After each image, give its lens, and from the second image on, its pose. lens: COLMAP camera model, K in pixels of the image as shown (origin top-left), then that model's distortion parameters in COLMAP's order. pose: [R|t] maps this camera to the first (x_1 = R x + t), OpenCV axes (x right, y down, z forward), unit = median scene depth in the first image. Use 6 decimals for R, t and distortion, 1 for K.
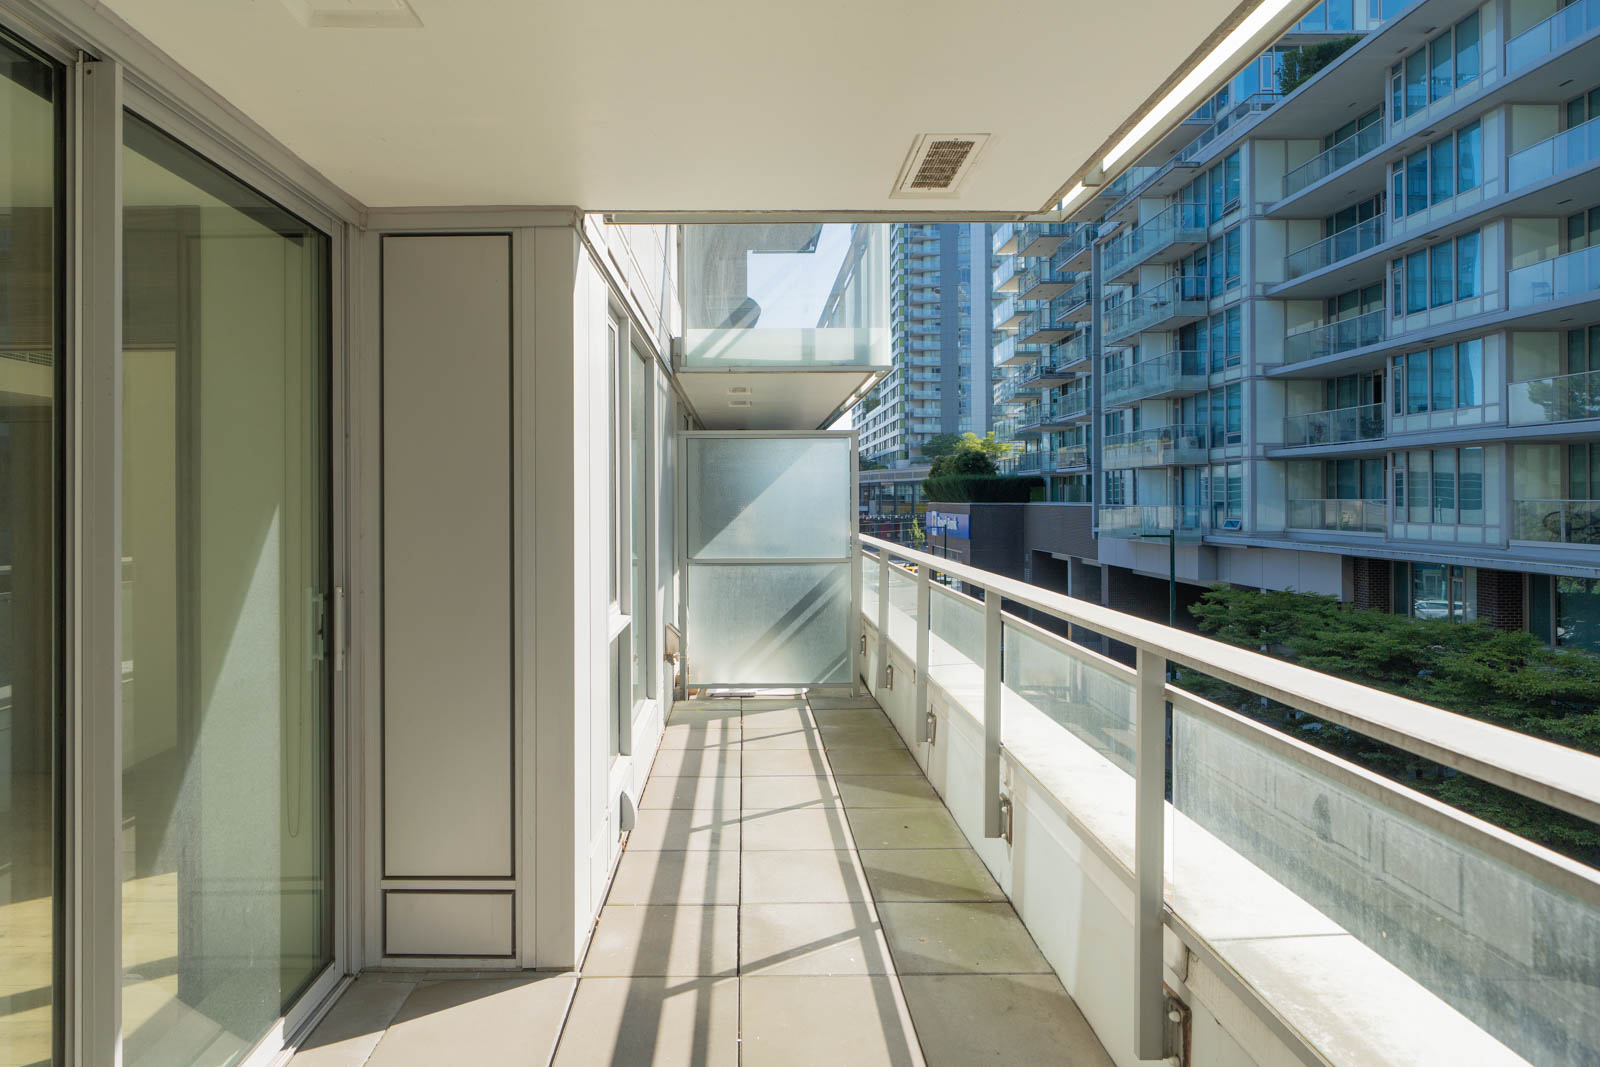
lens RADIAL K [[880.8, 0, 743.9], [0, 880.8, 494.2], [0, 0, 1]] dist [0.001015, -0.000442]
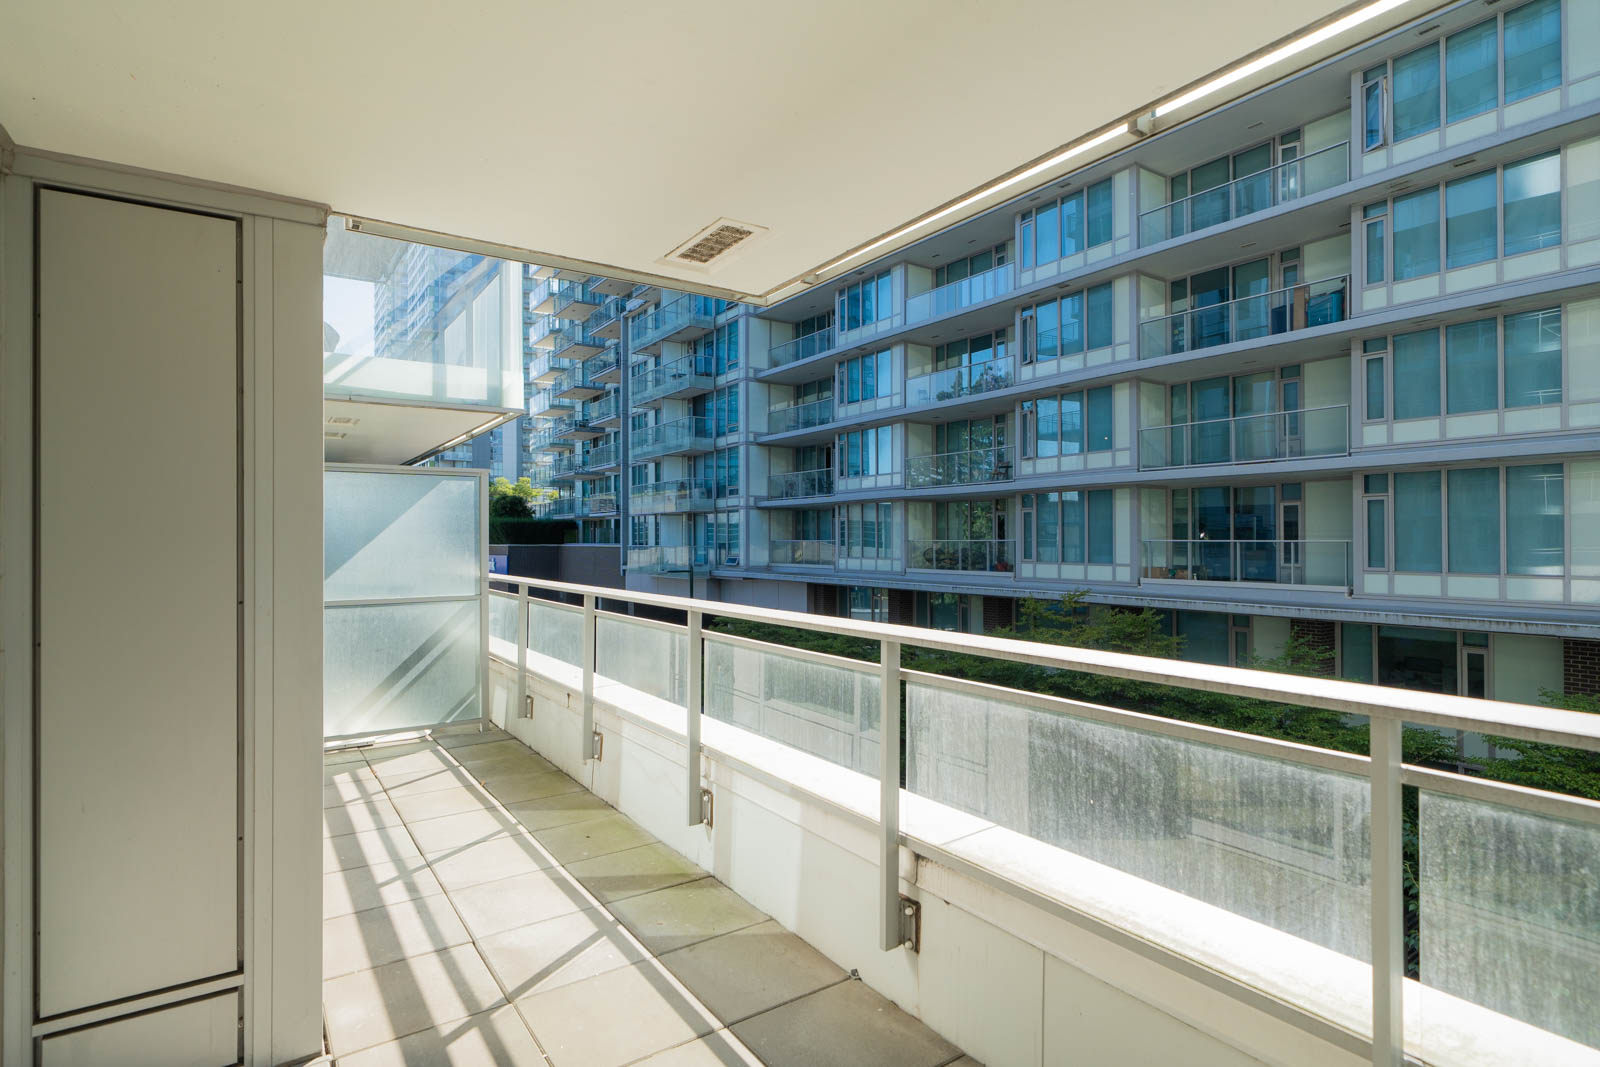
lens RADIAL K [[825.5, 0, 779.3], [0, 825.5, 534.1], [0, 0, 1]] dist [0.001704, 0.001067]
pose [[0.830344, 0.003492, 0.557240, -0.041291], [-0.001392, 0.999990, -0.004193, 0.001928], [-0.557249, 0.002706, 0.830341, 0.005908]]
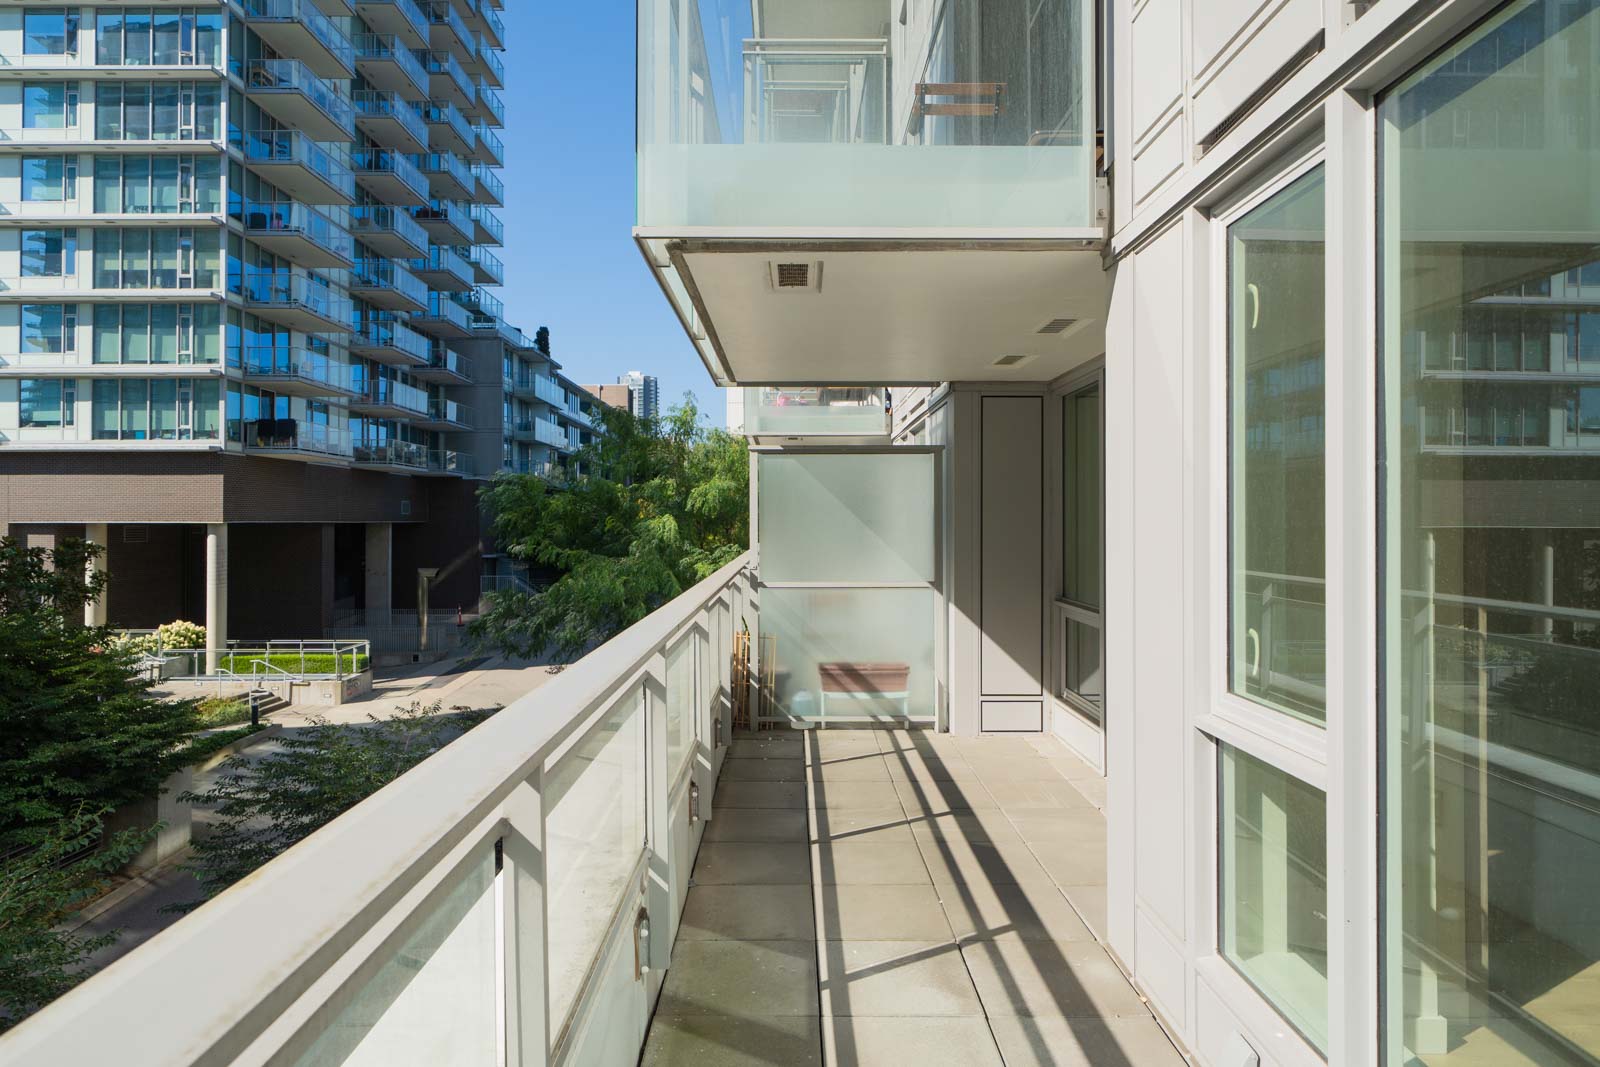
lens RADIAL K [[862.0, 0, 789.1], [0, 862.0, 527.4], [0, 0, 1]] dist [0.001834, 0.001262]
pose [[-0.999966, 0.005745, 0.005895, 0.029292], [0.005753, 0.999982, 0.001397, 0.002308], [-0.005887, 0.001431, -0.999982, 0.308886]]
